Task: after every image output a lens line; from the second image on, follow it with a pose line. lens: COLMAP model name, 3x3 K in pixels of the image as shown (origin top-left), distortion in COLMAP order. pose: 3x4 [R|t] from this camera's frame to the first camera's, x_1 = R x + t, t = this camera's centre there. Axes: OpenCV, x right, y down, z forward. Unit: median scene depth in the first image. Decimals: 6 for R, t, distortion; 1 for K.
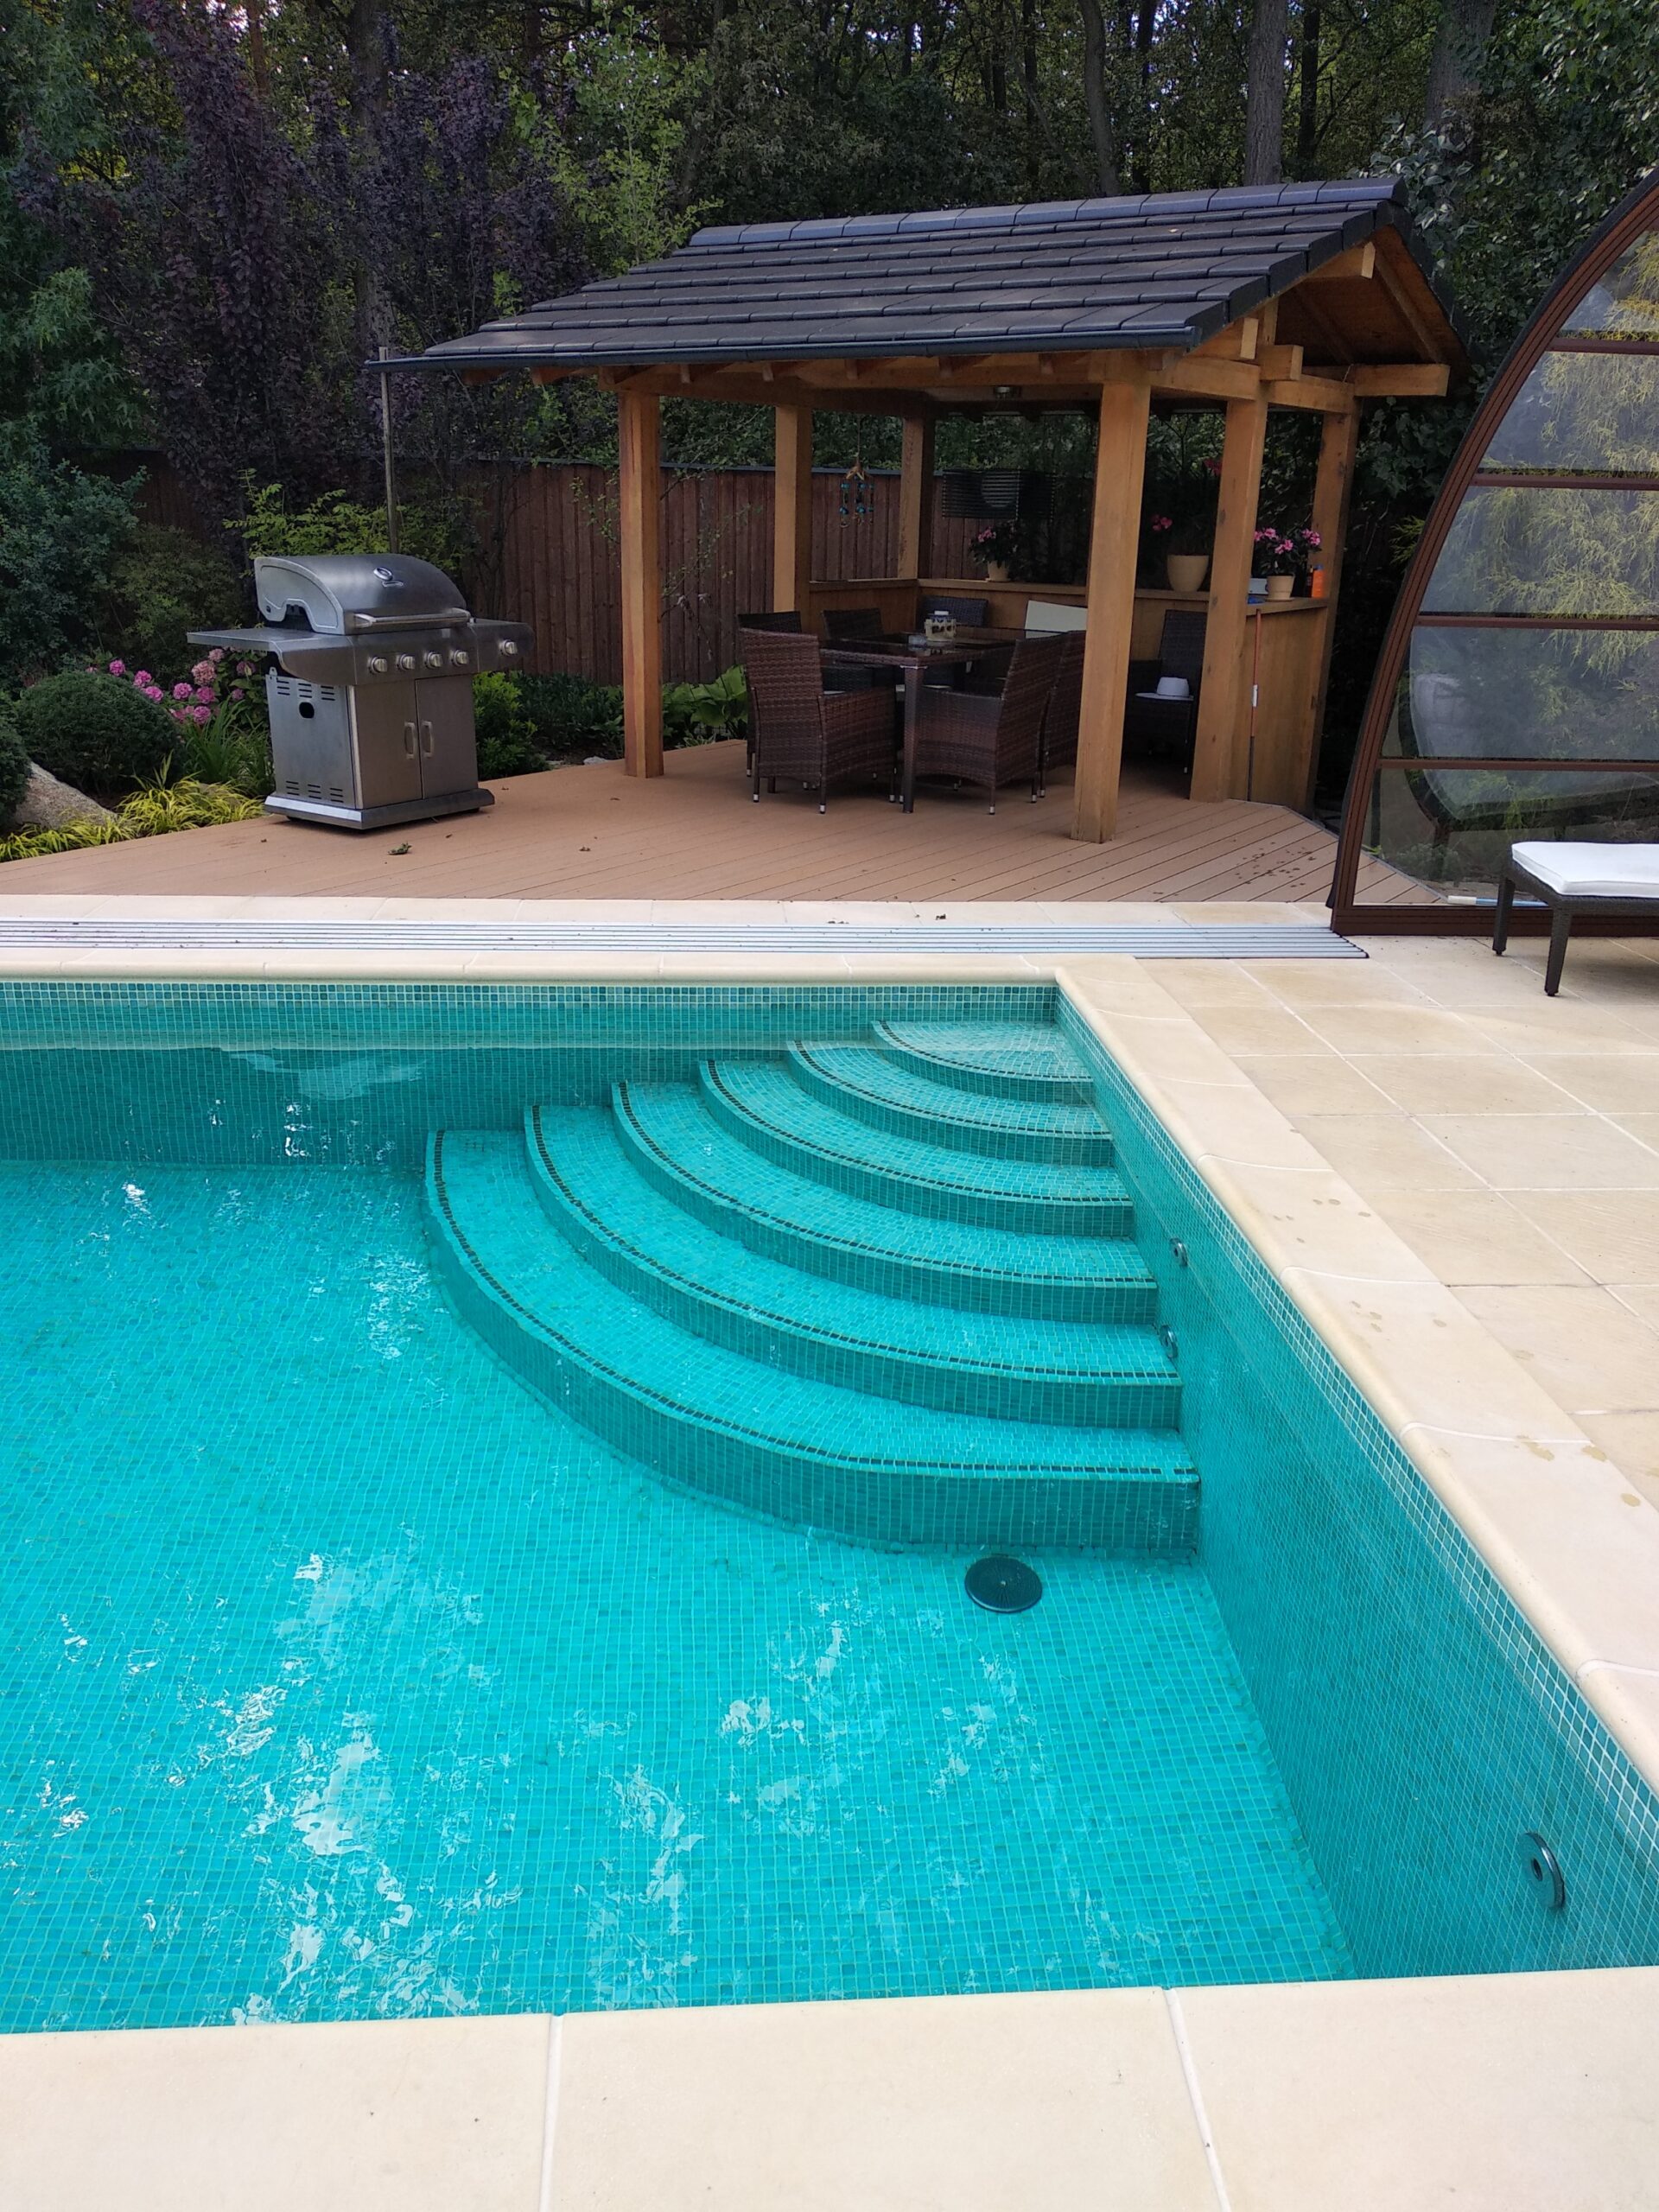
lens RADIAL K [[1689.6, 0, 829.5], [0, 1689.6, 1106.0], [0, 0, 1]] dist [0.005204, -0.006431]
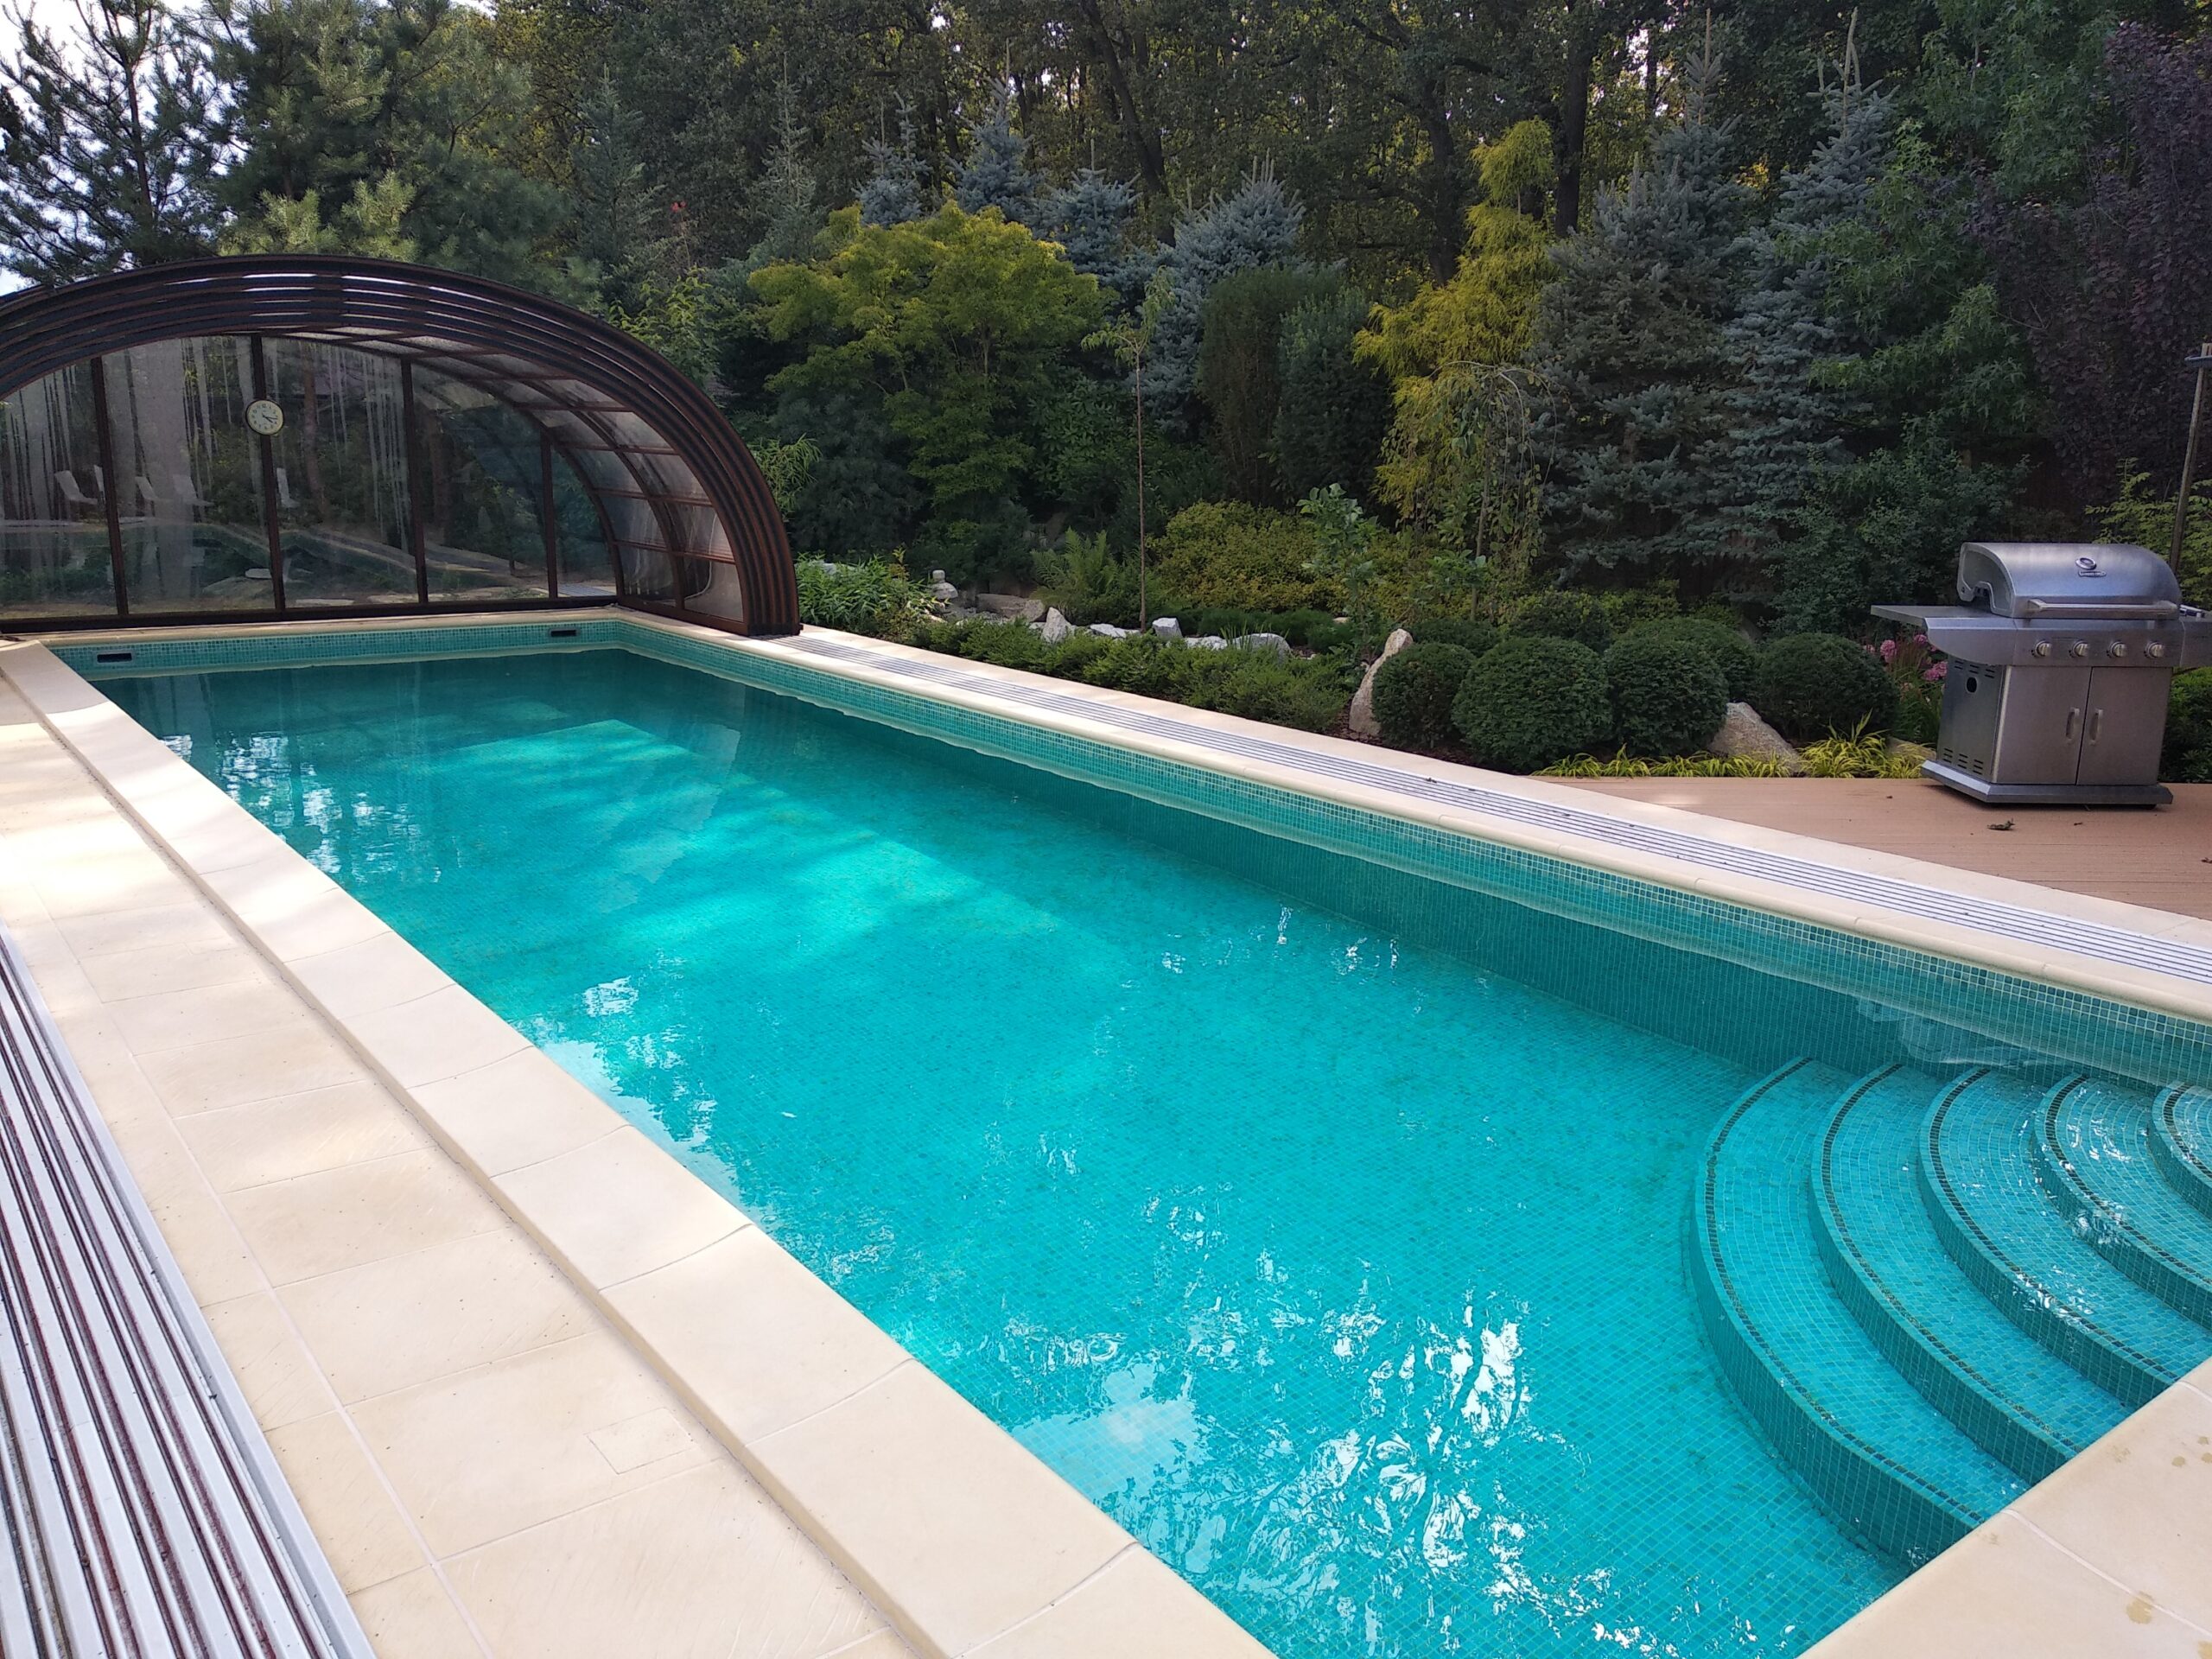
lens RADIAL K [[1665.8, 0, 1106.0], [0, 1665.8, 829.5], [0, 0, 1]] dist [-0.023283, 0.001718]
pose [[0.556868, 0.177183, -0.811483, 0.352102], [-0.283601, 0.958829, 0.014739, -0.017433], [0.780685, 0.221929, 0.584190, 0.006226]]
